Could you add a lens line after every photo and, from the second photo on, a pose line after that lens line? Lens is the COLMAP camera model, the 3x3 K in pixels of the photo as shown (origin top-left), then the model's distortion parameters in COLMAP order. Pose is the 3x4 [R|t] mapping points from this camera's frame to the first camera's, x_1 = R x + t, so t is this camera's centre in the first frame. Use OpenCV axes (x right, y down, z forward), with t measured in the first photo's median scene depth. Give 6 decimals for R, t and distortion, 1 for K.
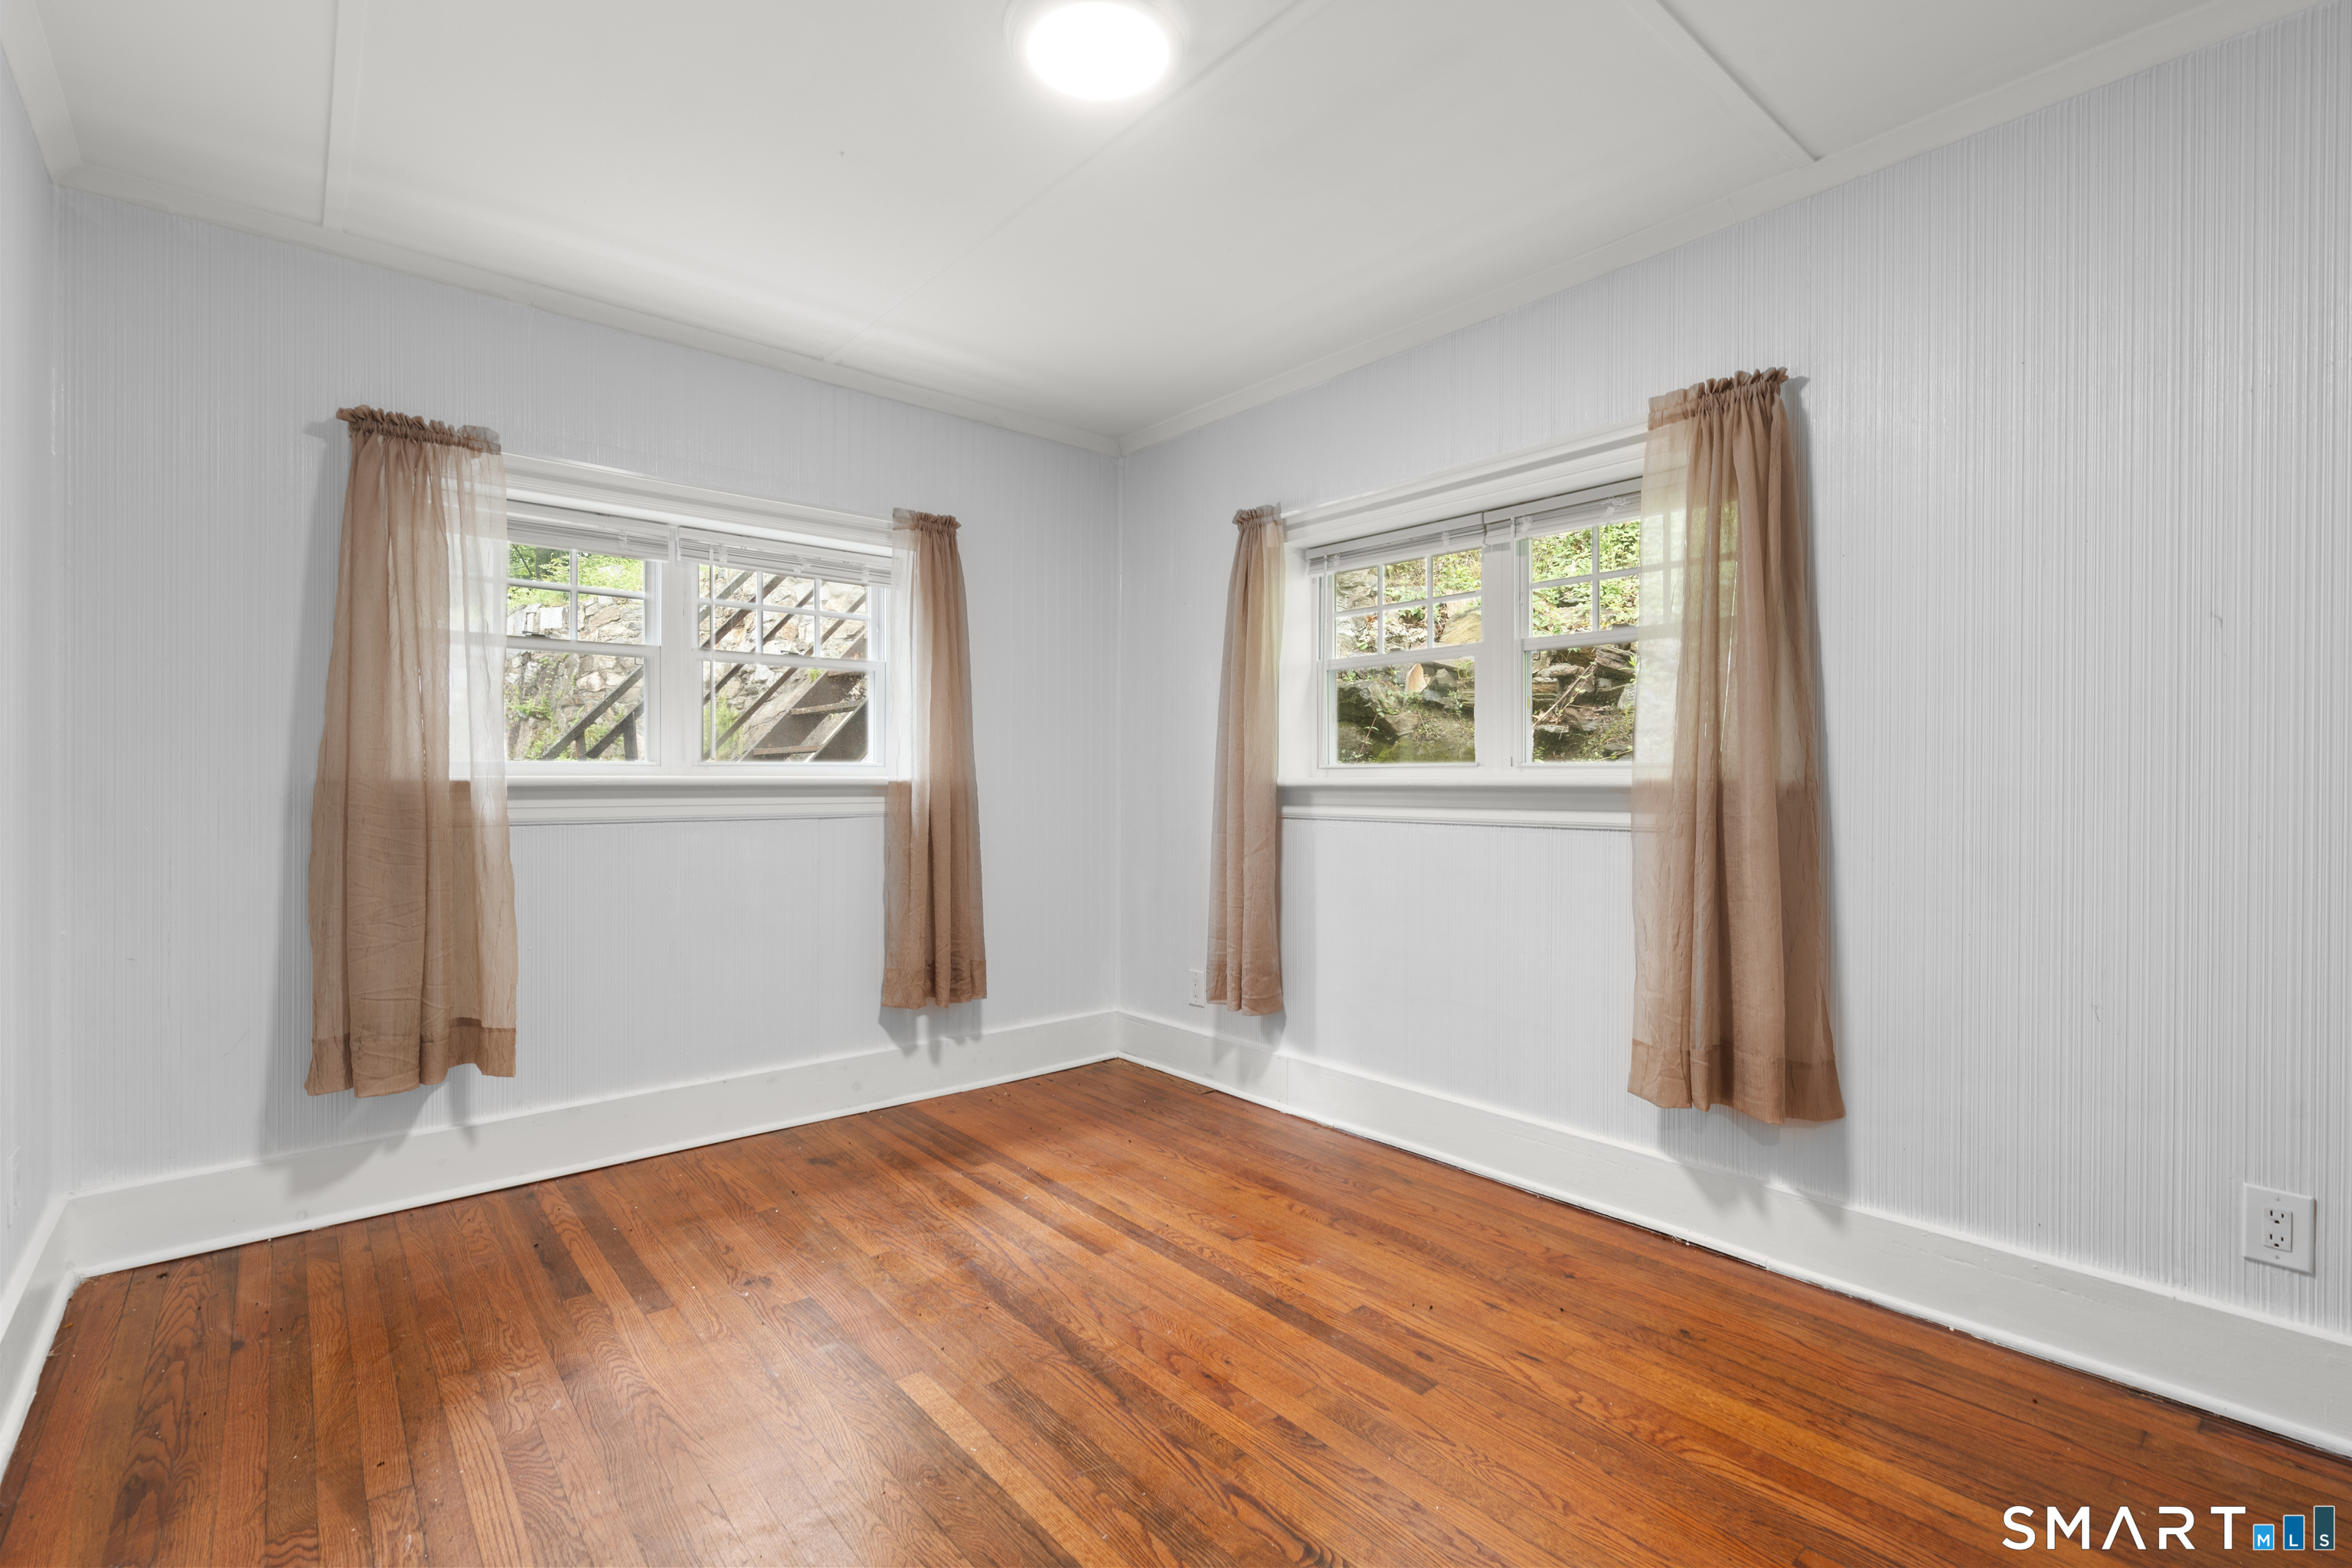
lens RADIAL K [[1052.7, 0, 1170.8], [0, 1052.7, 784.1], [0, 0, 1]] dist [-0.007276, 0.003527]
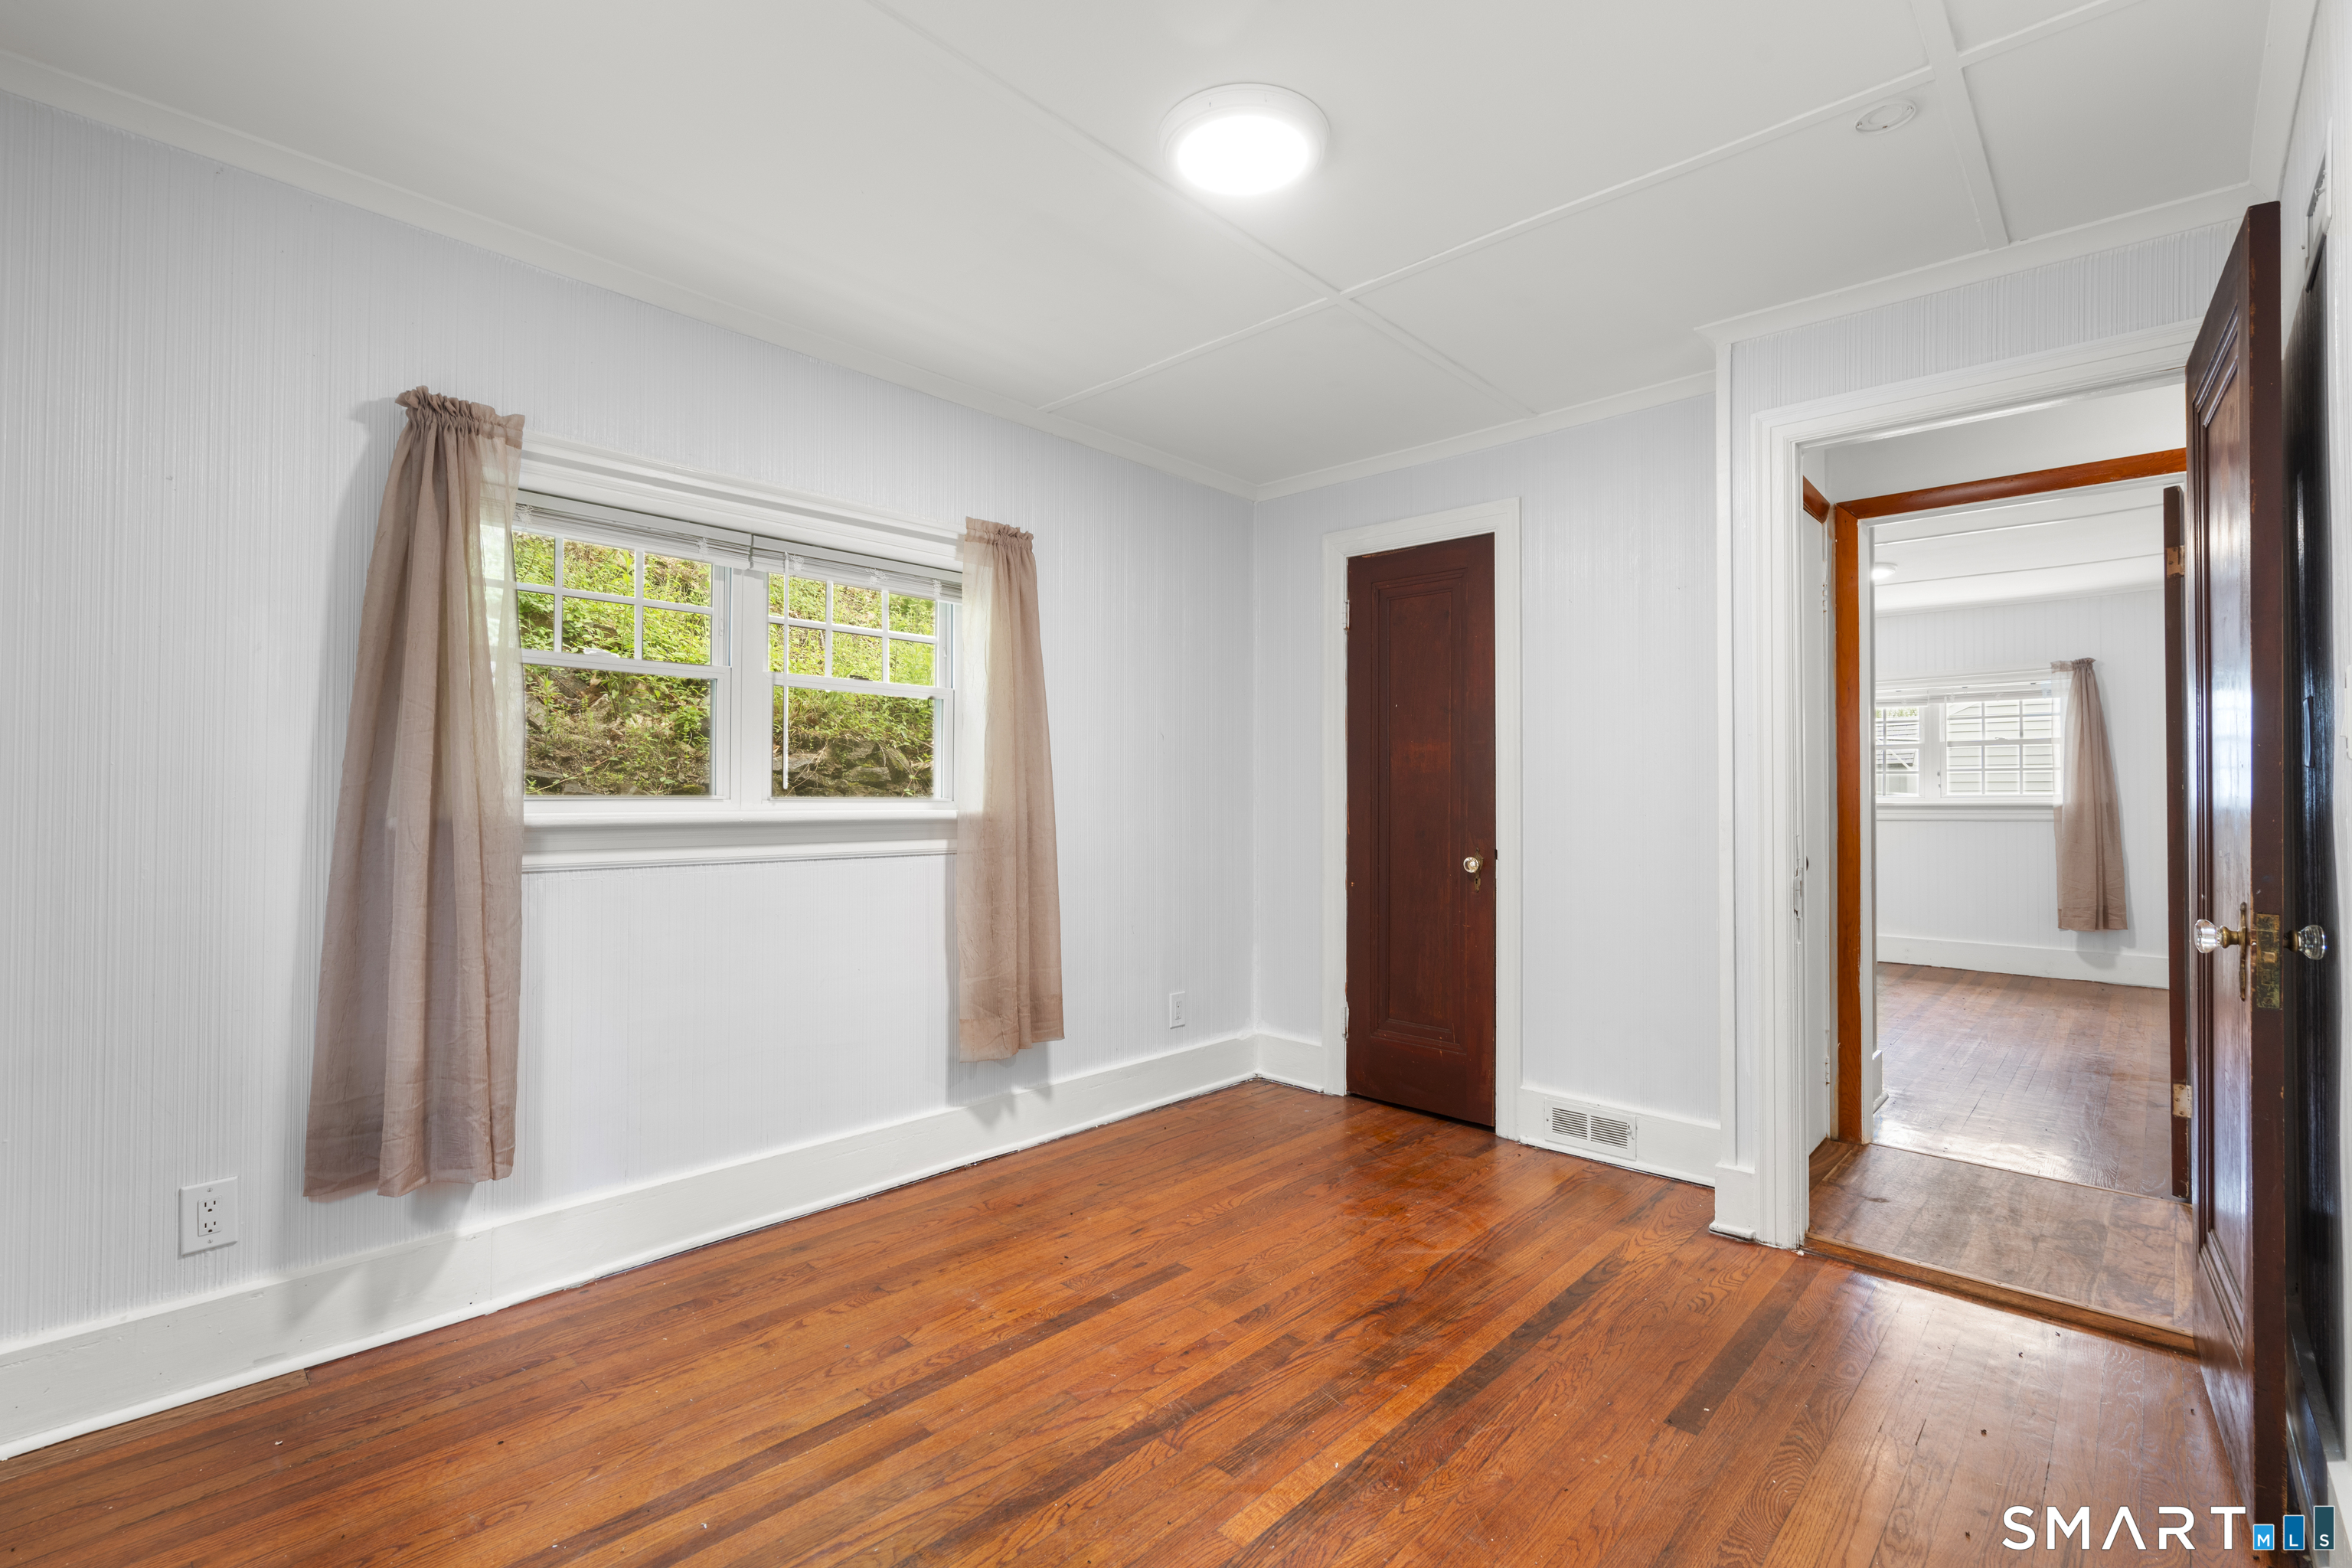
lens RADIAL K [[1052.7, 0, 1170.8], [0, 1052.7, 784.1], [0, 0, 1]] dist [-0.007276, 0.003527]
pose [[-0.109031, 0.014491, 0.993933, -0.859245], [0.001939, 0.999895, -0.014365, -0.021020], [-0.994036, 0.000361, -0.109048, 0.901092]]
